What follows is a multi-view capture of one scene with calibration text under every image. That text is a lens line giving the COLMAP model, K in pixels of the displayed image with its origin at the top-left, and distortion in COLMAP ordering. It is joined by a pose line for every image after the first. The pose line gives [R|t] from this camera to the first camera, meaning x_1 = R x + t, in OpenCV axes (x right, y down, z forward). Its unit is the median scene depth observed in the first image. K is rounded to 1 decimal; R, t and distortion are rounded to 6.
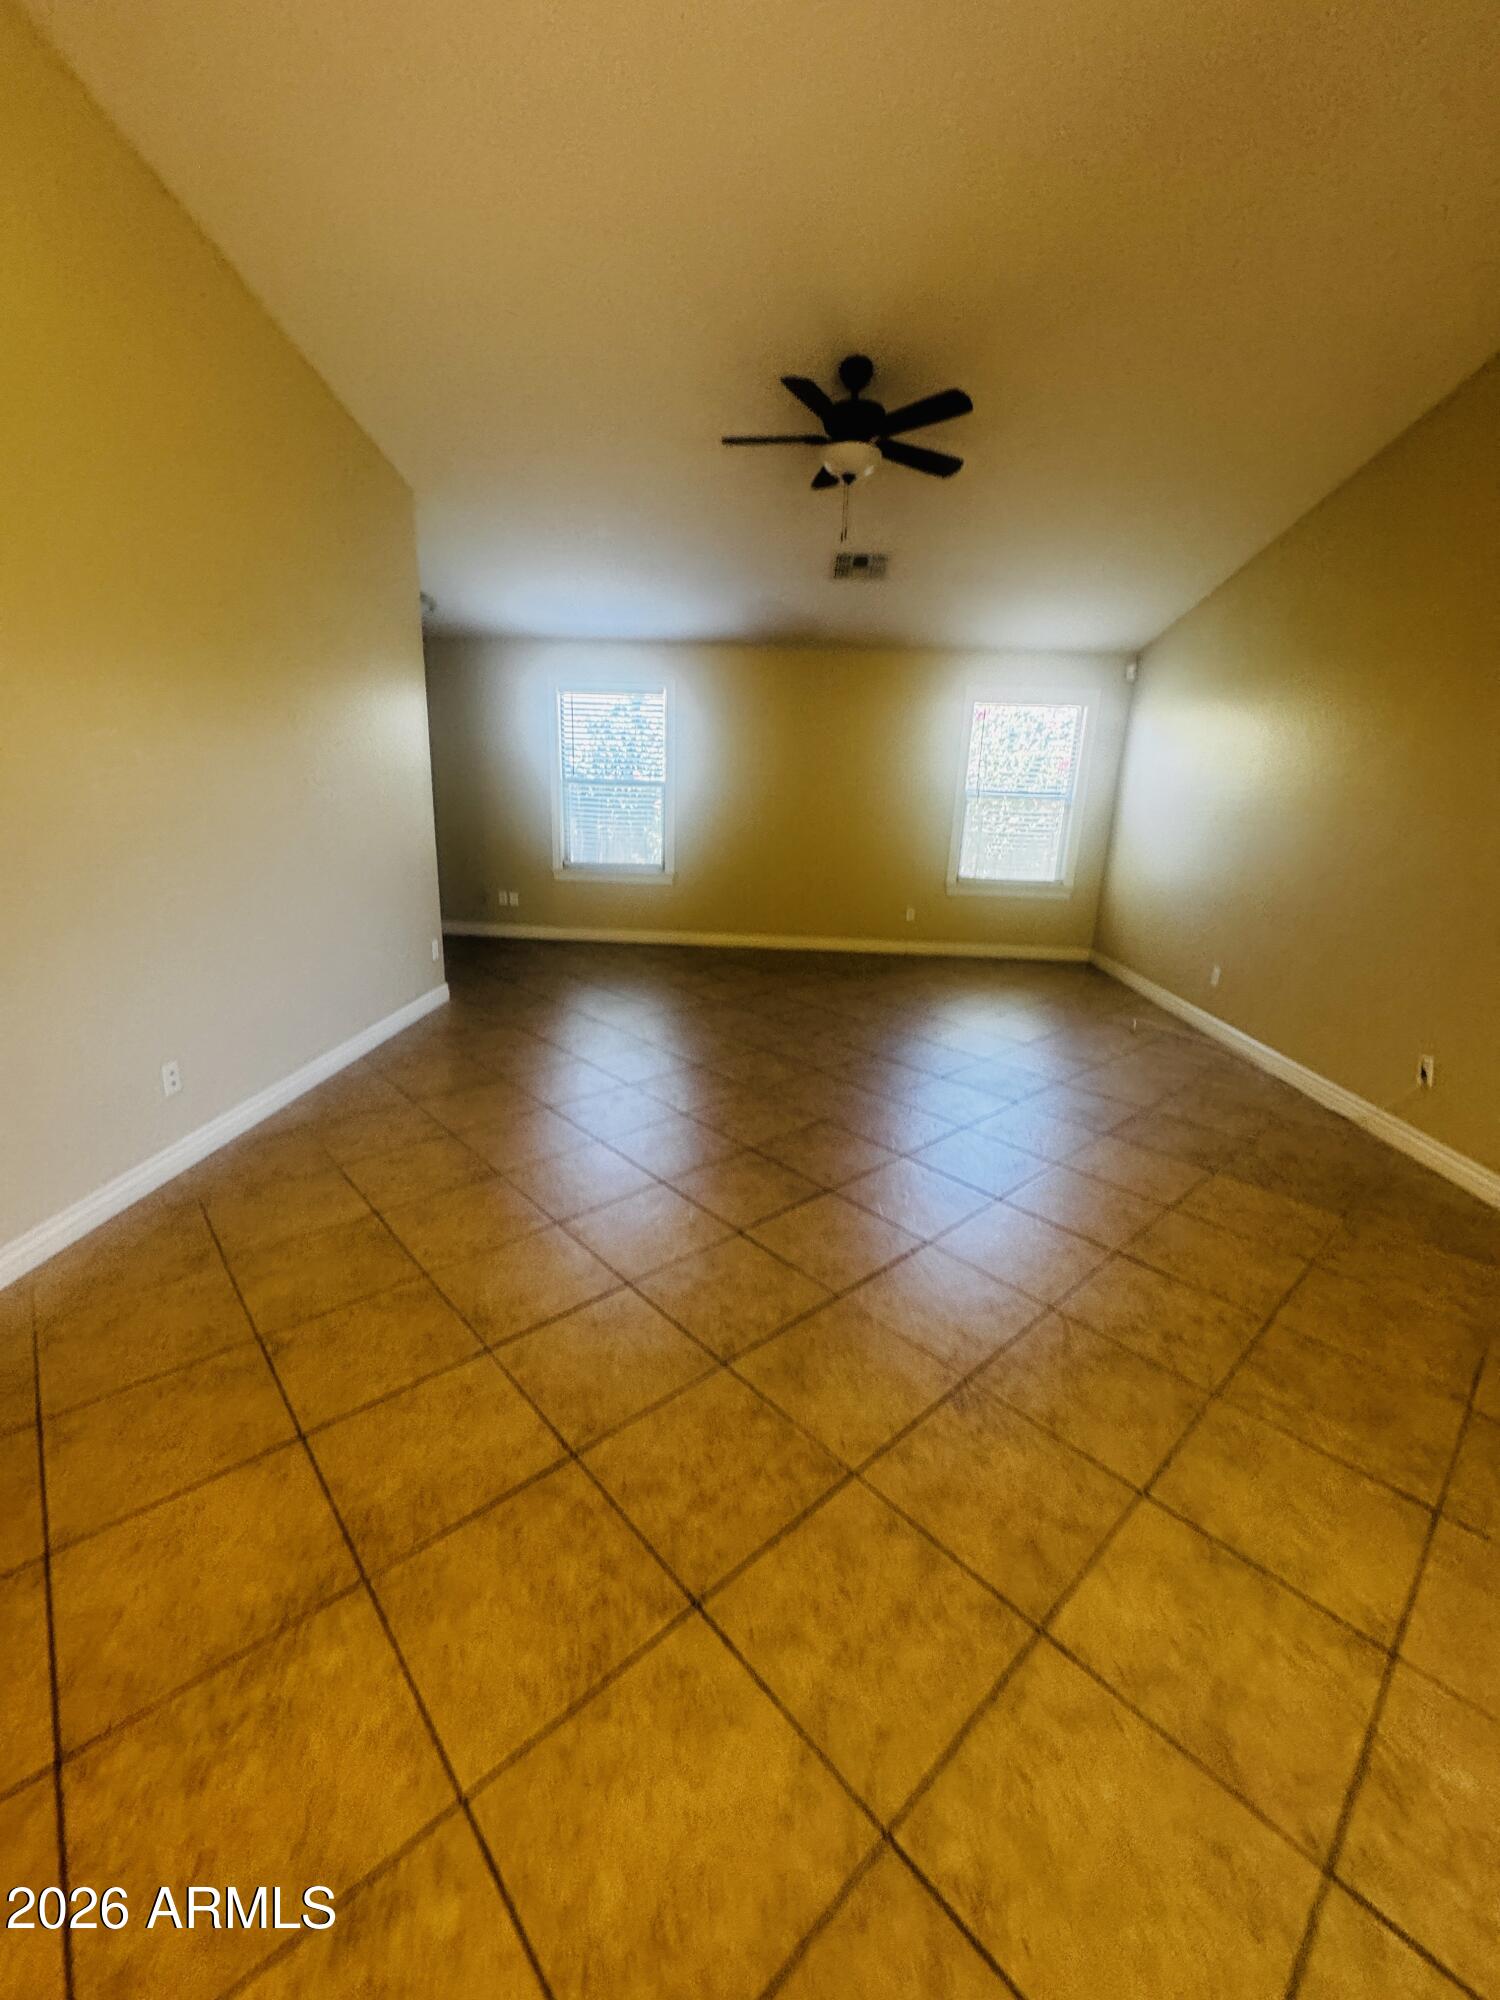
lens RADIAL K [[801.2, 0, 751.3], [0, 801.2, 1001.8], [0, 0, 1]] dist [-0.001660, -0.000121]
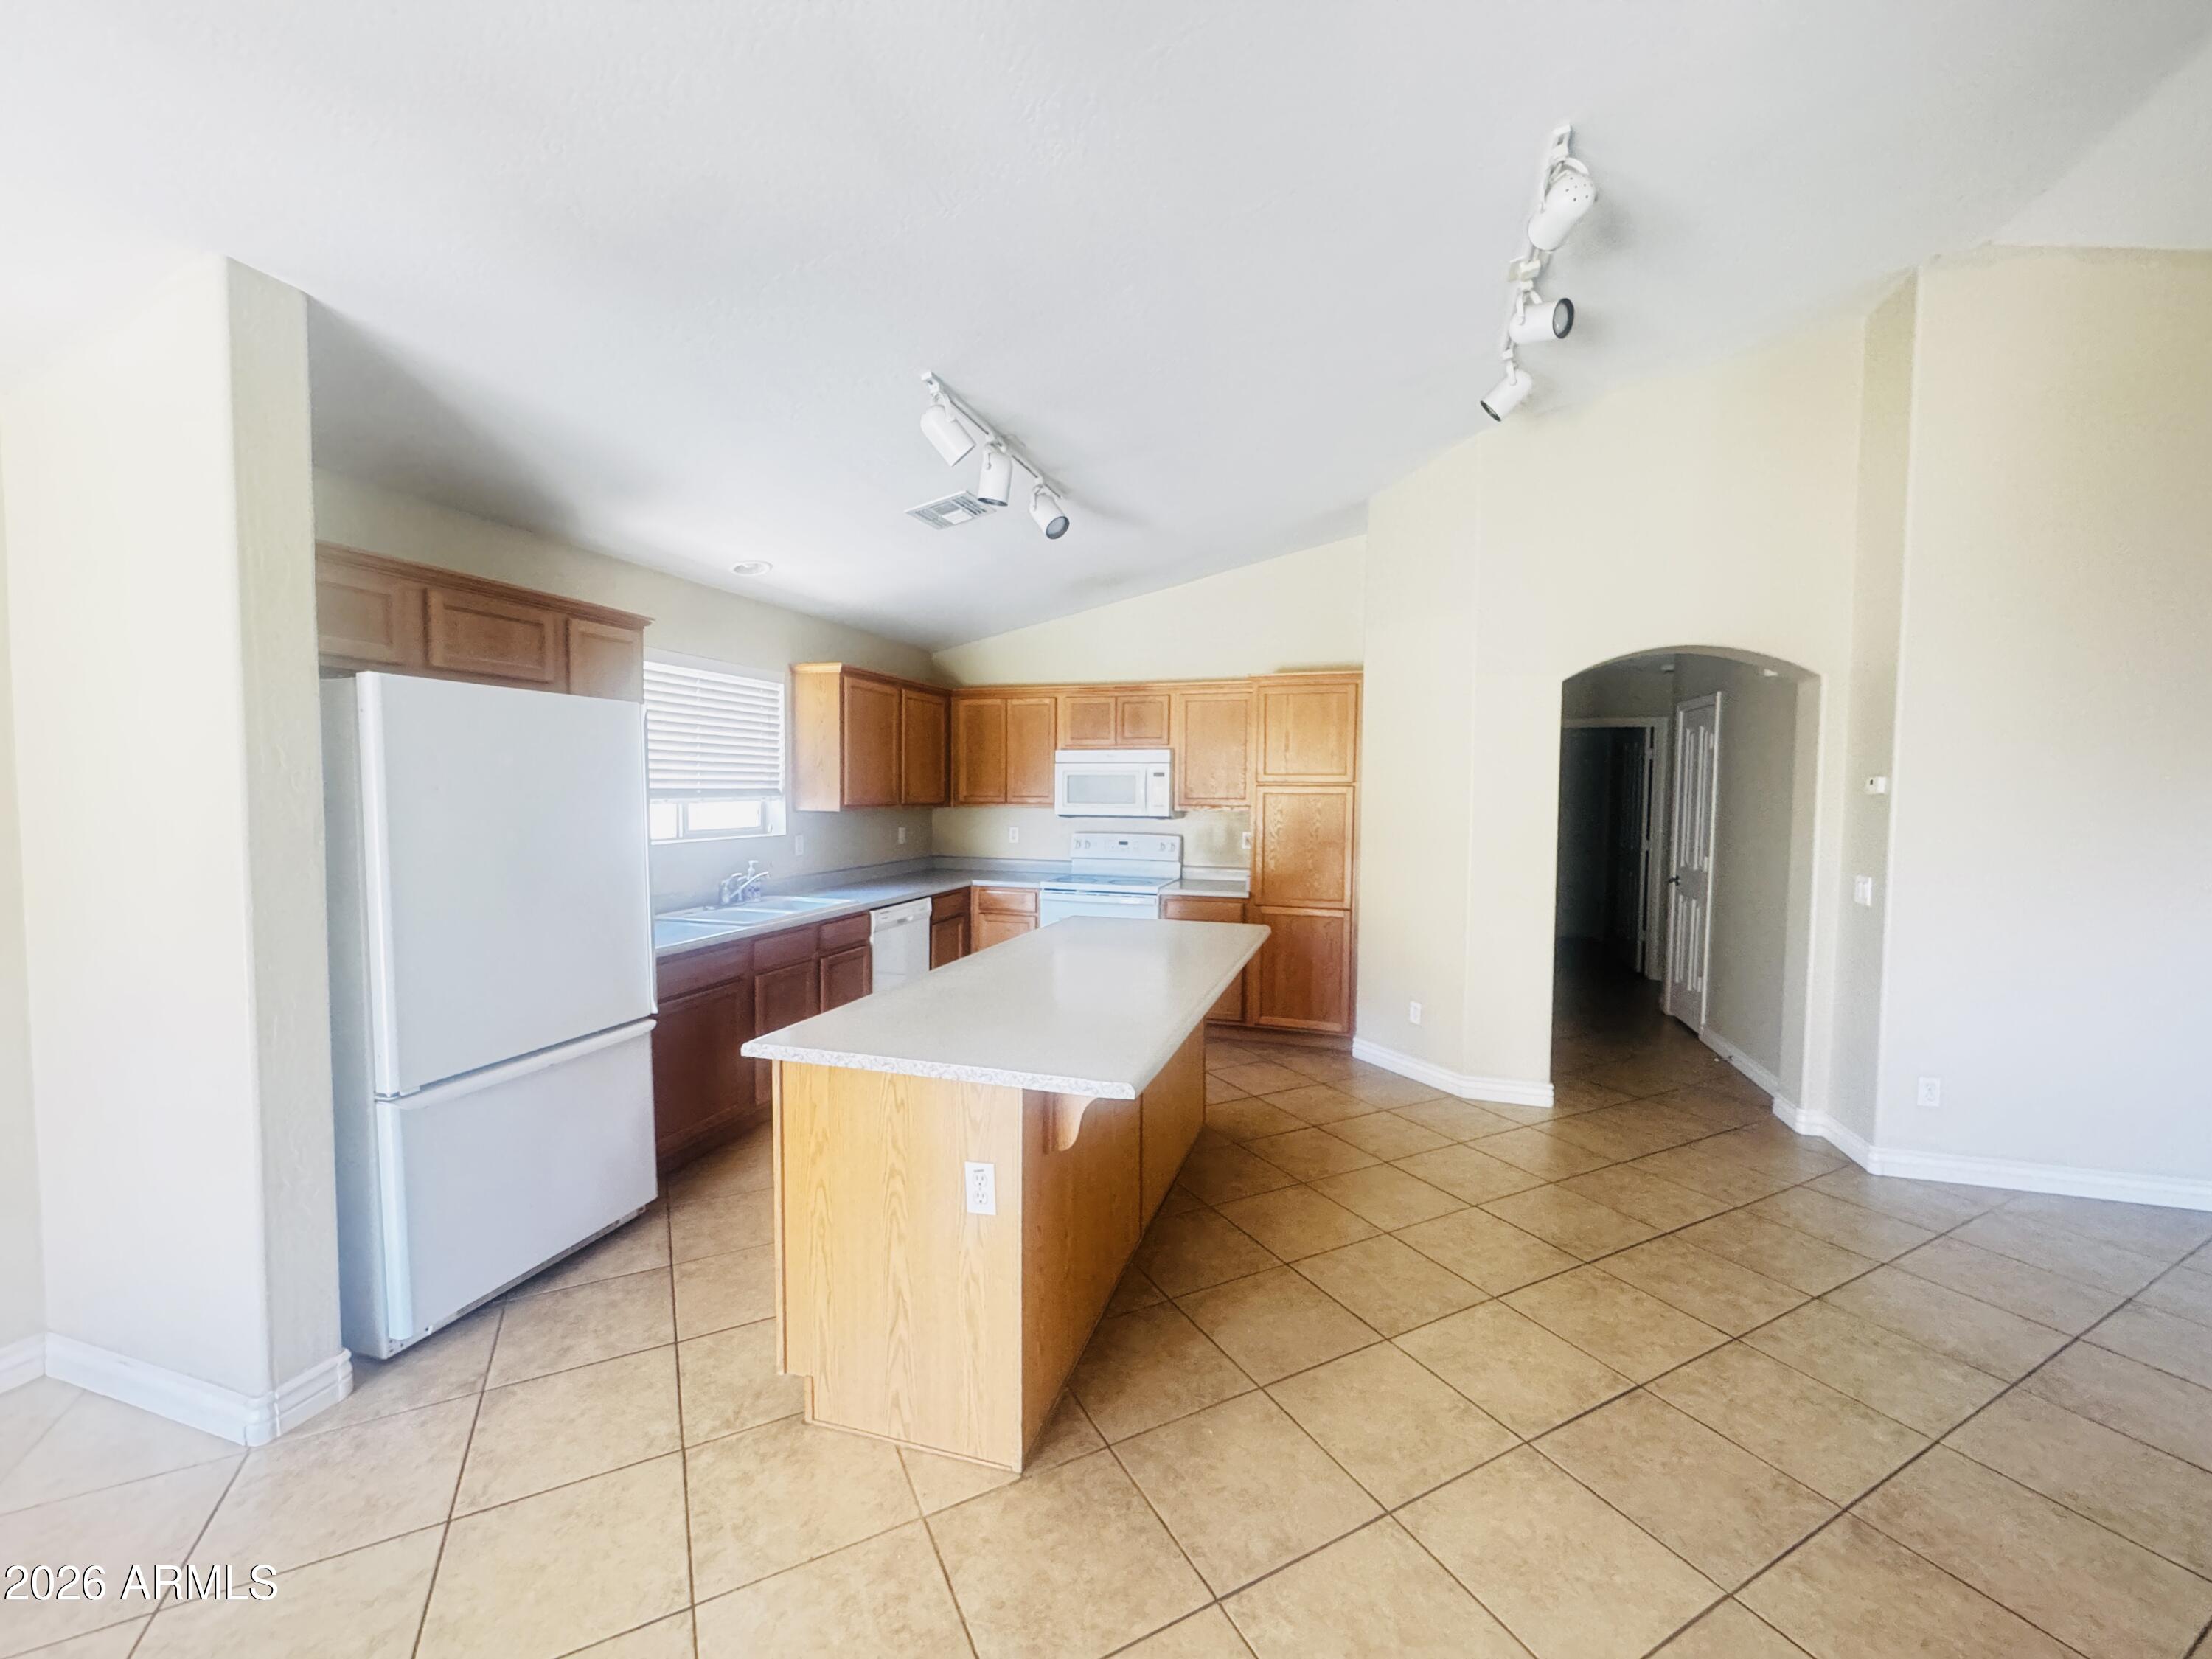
lens RADIAL K [[881.2, 0, 1107.5], [0, 881.2, 831.1], [0, 0, 1]] dist [-0.001824, 0.000322]
pose [[-0.249077, 0.014776, -0.968371, 0.965193], [-0.275903, 0.957369, 0.085574, 0.066222], [0.928352, 0.288491, -0.234382, -0.276426]]
